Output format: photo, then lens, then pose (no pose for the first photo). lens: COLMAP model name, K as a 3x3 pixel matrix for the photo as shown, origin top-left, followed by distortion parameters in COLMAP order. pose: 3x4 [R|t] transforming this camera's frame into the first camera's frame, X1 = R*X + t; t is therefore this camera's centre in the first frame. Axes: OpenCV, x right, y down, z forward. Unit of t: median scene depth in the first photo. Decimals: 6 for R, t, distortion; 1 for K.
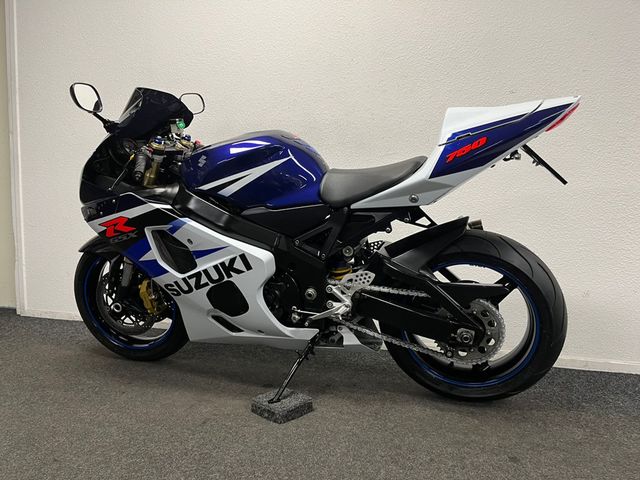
lens RADIAL K [[477.8, 0, 319.3], [0, 477.8, 240.8], [0, 0, 1]] dist [0.035027, -0.026278]
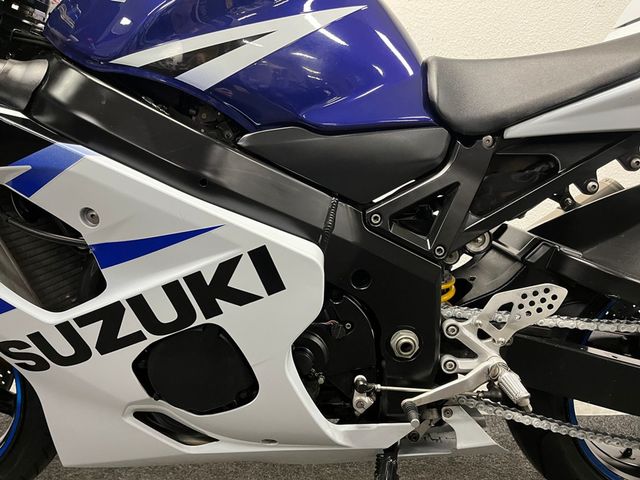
lens RADIAL K [[477.8, 0, 319.6], [0, 477.8, 234.7], [0, 0, 1]] dist [0.035027, -0.026278]
pose [[0.953309, -0.008440, 0.301879, -0.216554], [0.019190, 0.999282, -0.032664, 0.029053], [-0.301386, 0.036932, 0.952787, 0.624236]]
